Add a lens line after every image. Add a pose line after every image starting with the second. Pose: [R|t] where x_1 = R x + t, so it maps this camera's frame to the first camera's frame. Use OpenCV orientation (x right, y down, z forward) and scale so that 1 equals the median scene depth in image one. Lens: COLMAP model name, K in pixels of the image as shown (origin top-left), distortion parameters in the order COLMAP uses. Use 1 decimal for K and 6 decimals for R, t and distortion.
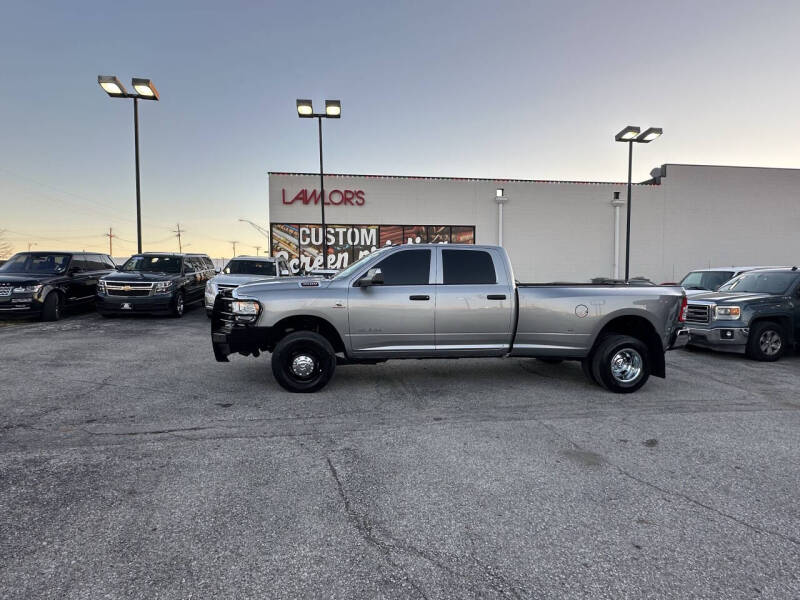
lens RADIAL K [[426.5, 0, 400.4], [0, 426.5, 303.0], [0, 0, 1]] dist [-0.004258, 0.001346]
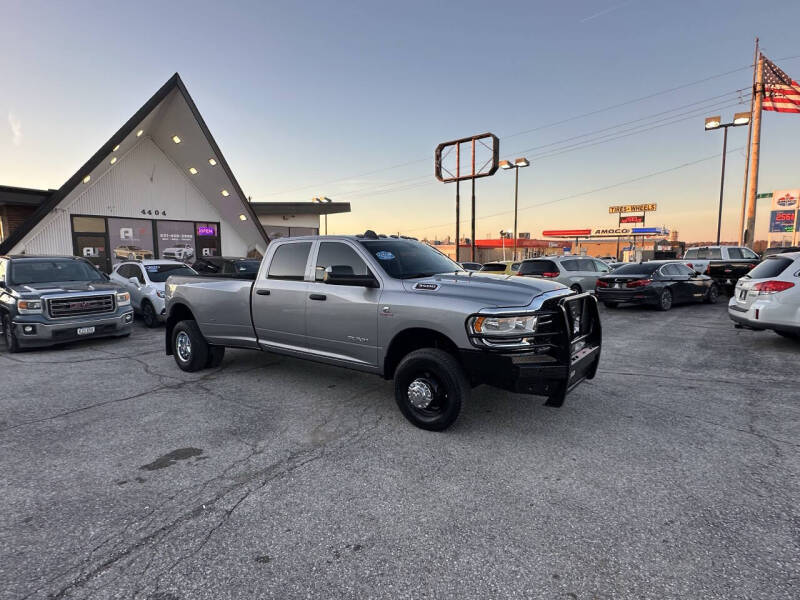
lens RADIAL K [[426.5, 0, 399.5], [0, 426.5, 303.3], [0, 0, 1]] dist [-0.004258, 0.001346]
pose [[-0.689893, -0.079673, 0.719514, -0.311075], [0.046164, 0.987060, 0.153563, -0.061688], [-0.722438, 0.139158, -0.677287, 0.749008]]
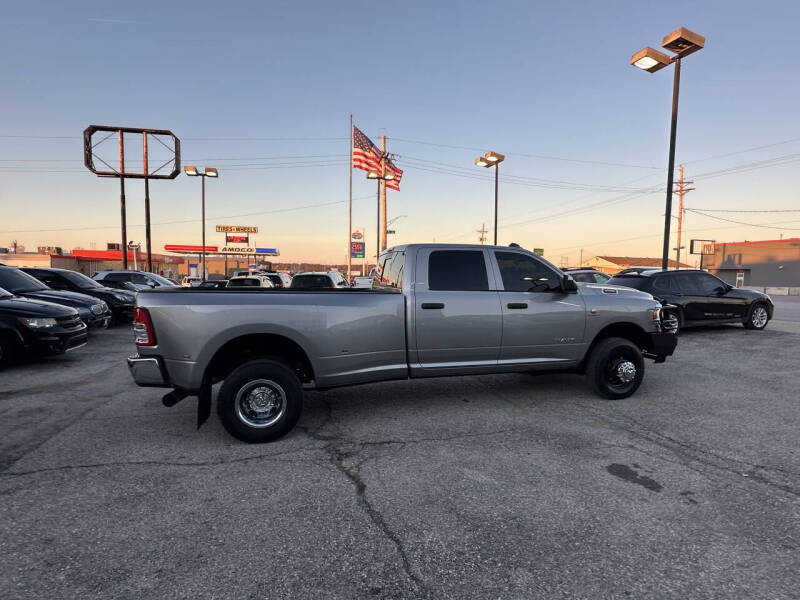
lens RADIAL K [[426.5, 0, 400.6], [0, 426.5, 302.5], [0, 0, 1]] dist [-0.004258, 0.001346]
pose [[-0.993473, -0.010426, -0.113587, 0.139266], [-0.024445, 0.992138, 0.122736, -0.059935], [0.111414, 0.124711, -0.985918, 0.904037]]
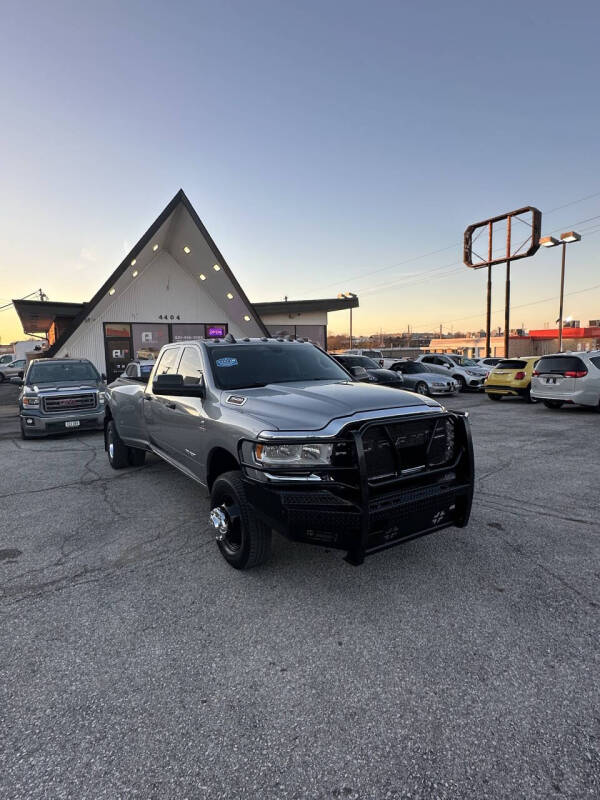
lens RADIAL K [[426.5, 0, 298.0], [0, 426.5, 400.4], [0, 0, 1]] dist [-0.004258, 0.001346]
pose [[-0.404274, -0.097325, 0.909445, -0.359885], [0.073889, 0.987597, 0.138534, -0.059394], [-0.911648, 0.123204, -0.392069, 0.594927]]
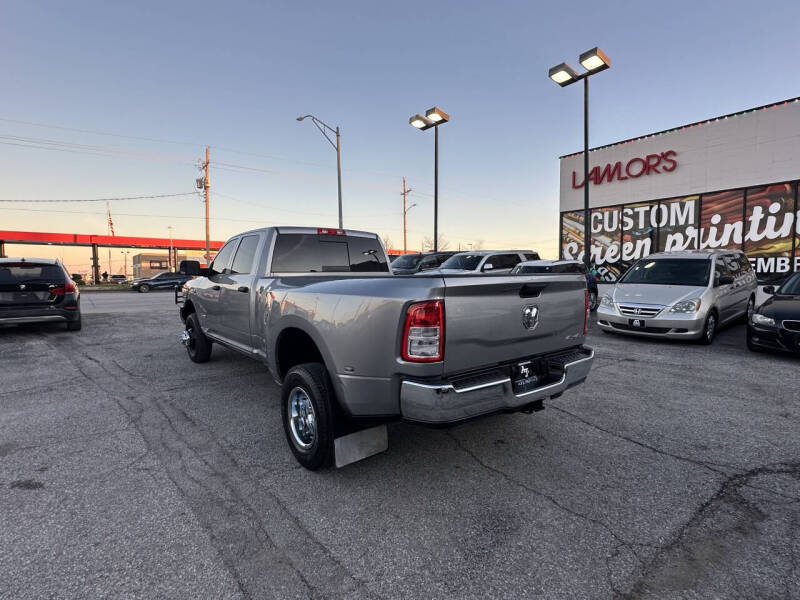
lens RADIAL K [[426.5, 0, 397.7], [0, 426.5, 303.7], [0, 0, 1]] dist [-0.004258, 0.001346]
pose [[0.495898, 0.051571, -0.866848, 0.461377], [-0.044841, 0.998424, 0.033747, -0.011727], [0.867222, 0.022135, 0.497429, 0.356447]]
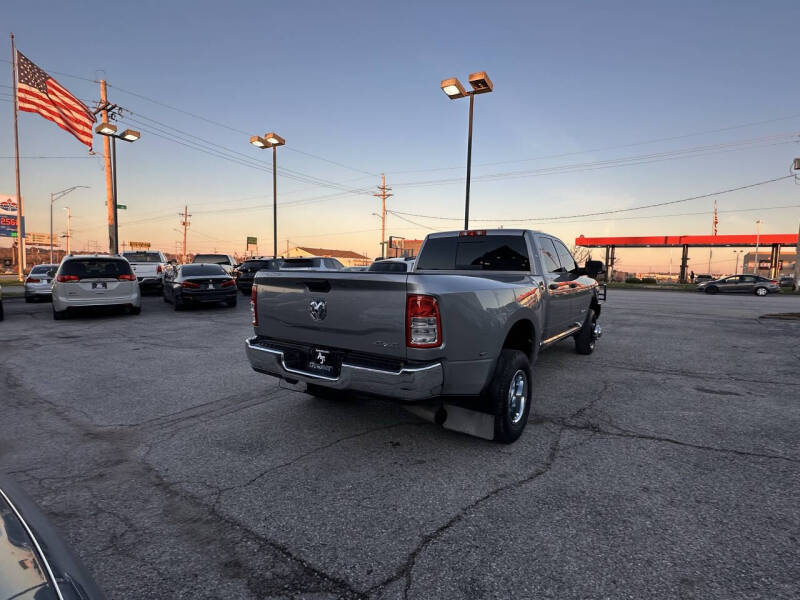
lens RADIAL K [[426.5, 0, 398.0], [0, 426.5, 303.2], [0, 0, 1]] dist [-0.004258, 0.001346]
pose [[-0.690115, 0.037420, -0.722731, 0.450131], [-0.067420, 0.990995, 0.115687, -0.035663], [0.720552, 0.128564, -0.681378, 0.728448]]
